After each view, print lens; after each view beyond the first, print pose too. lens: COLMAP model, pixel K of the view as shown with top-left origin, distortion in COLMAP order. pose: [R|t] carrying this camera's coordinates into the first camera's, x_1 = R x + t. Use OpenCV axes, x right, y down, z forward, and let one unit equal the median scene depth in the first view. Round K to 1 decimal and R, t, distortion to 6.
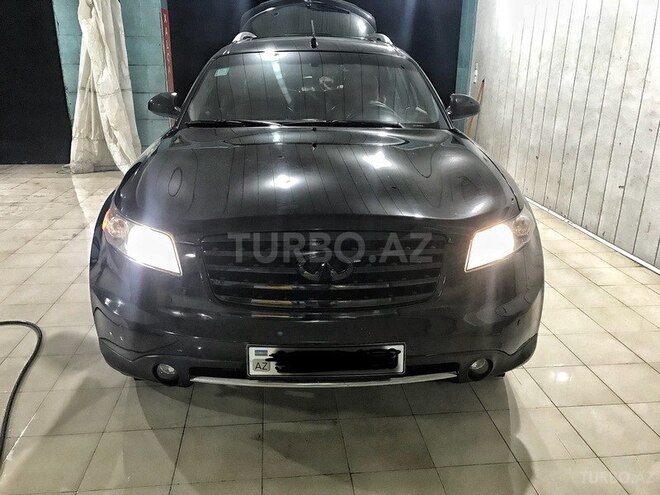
lens RADIAL K [[543.2, 0, 330.0], [0, 543.2, 247.5], [0, 0, 1]] dist [0.027987, -0.003933]
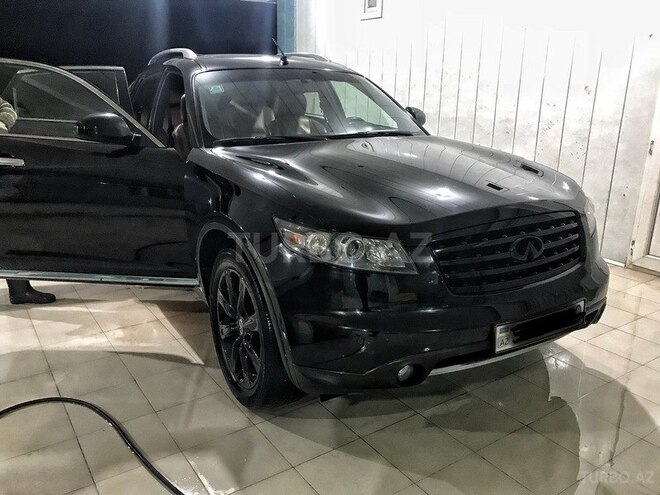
lens RADIAL K [[543.2, 0, 330.0], [0, 543.2, 247.5], [0, 0, 1]] dist [0.027987, -0.003933]
pose [[0.876020, -0.139091, 0.461782, -0.566659], [0.155297, 0.987863, 0.002945, -0.020582], [-0.456587, 0.069133, 0.886989, 0.091953]]
